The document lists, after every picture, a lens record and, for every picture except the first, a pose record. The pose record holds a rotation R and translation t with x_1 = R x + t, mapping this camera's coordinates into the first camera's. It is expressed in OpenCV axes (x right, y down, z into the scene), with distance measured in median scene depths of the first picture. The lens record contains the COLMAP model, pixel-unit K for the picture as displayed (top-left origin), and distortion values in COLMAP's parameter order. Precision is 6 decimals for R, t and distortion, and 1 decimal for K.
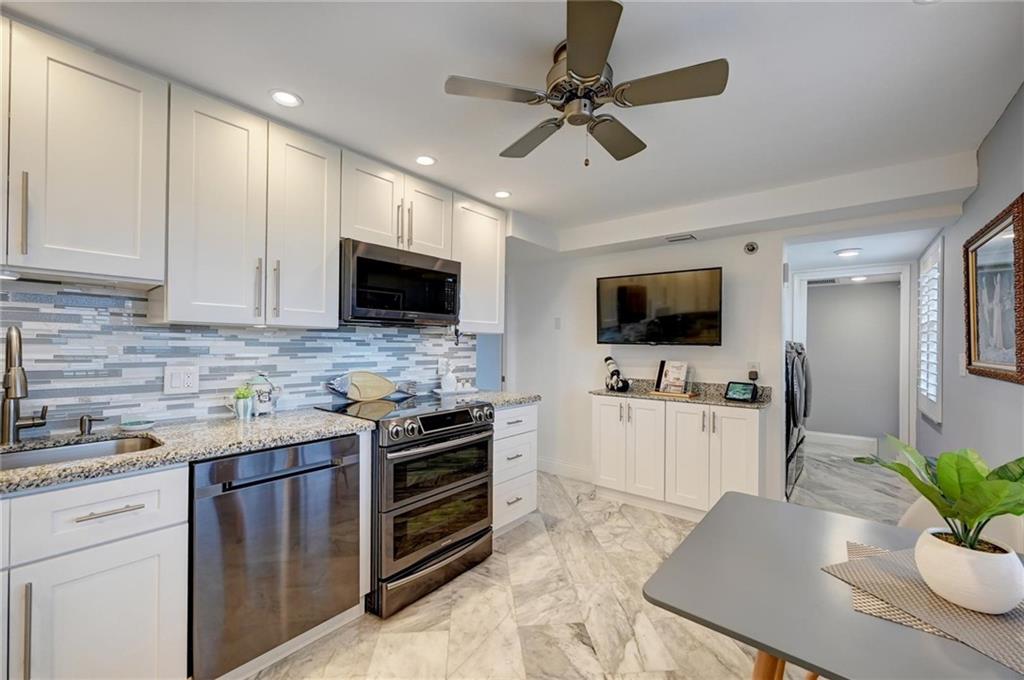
lens RADIAL K [[416.5, 0, 509.3], [0, 416.5, 339.9], [0, 0, 1]] dist [-0.001235, 0.001716]
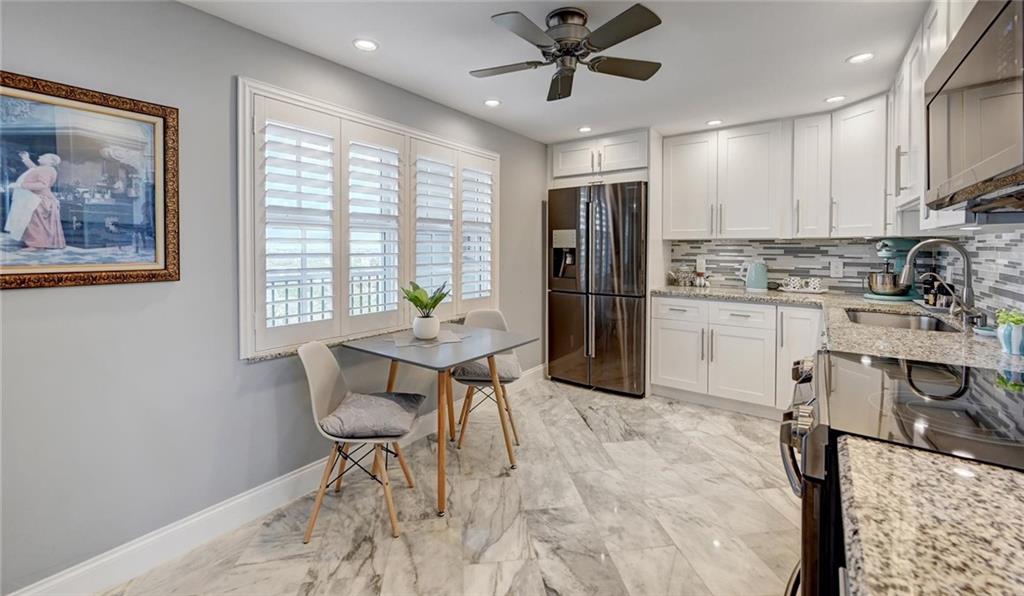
lens RADIAL K [[417.8, 0, 519.5], [0, 417.8, 253.7], [0, 0, 1]] dist [-0.001051, -0.000148]
pose [[-0.998388, -0.008324, -0.056149, 0.206169], [-0.008871, 0.999916, 0.009489, 0.008227], [0.056066, 0.009971, -0.998377, 1.243840]]
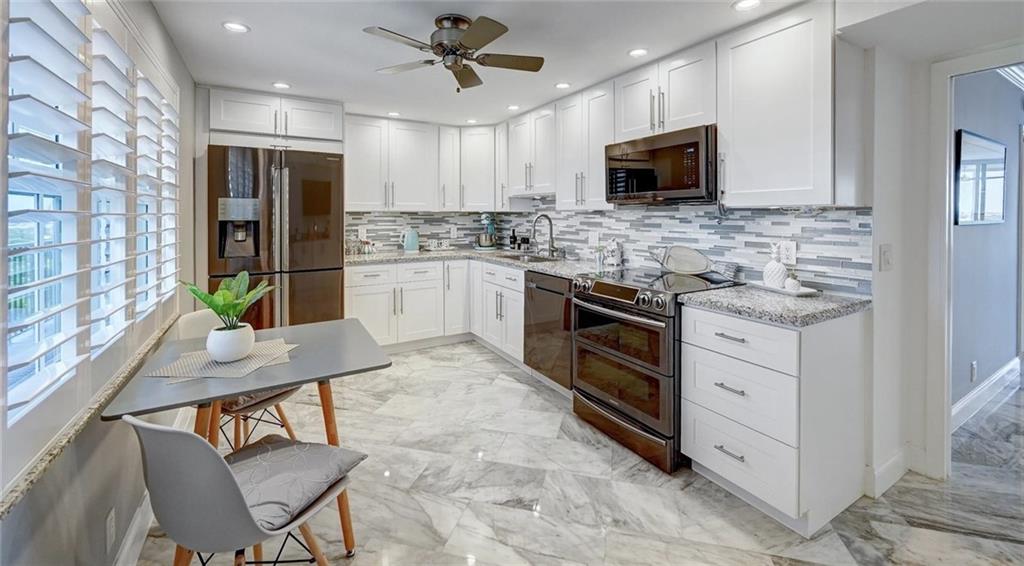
lens RADIAL K [[407.4, 0, 519.9], [0, 407.4, 213.0], [0, 0, 1]] dist [0.000219, -0.000076]
pose [[-0.334498, -0.013935, -0.942294, 0.779012], [0.005872, 0.999840, -0.016871, 0.003611], [0.942378, -0.011177, -0.334362, 0.925495]]
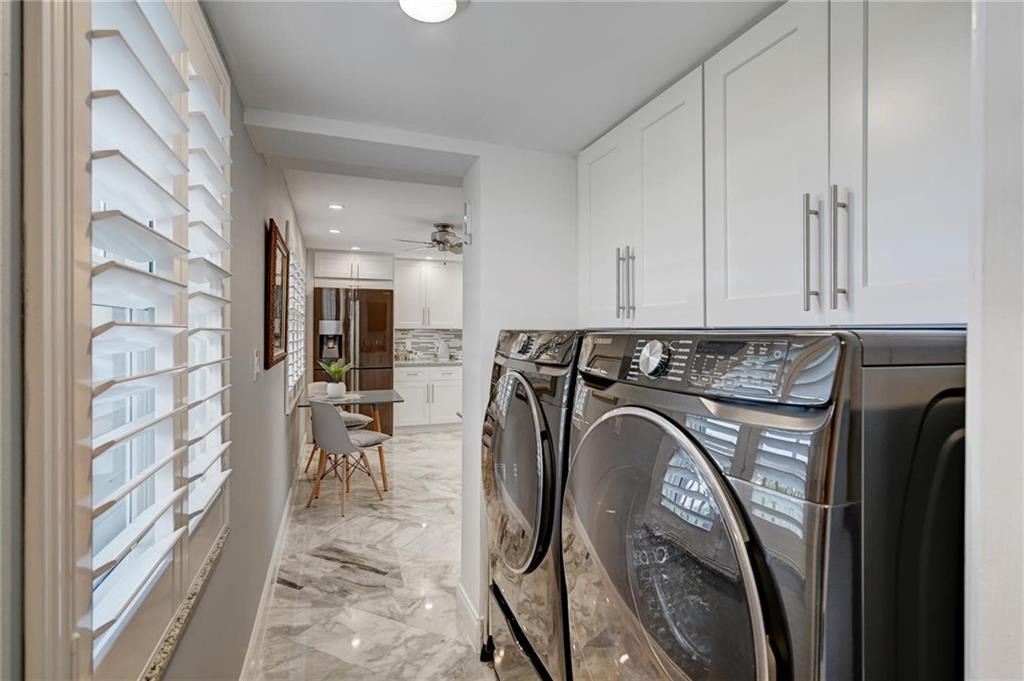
lens RADIAL K [[491.6, 0, 516.8], [0, 491.6, 331.6], [0, 0, 1]] dist [0.001060, 0.000046]
pose [[-0.513461, -0.008626, -0.858070, 1.409943], [-0.002820, 0.999961, -0.008365, 0.002432], [0.858108, -0.001876, -0.513465, 1.629622]]
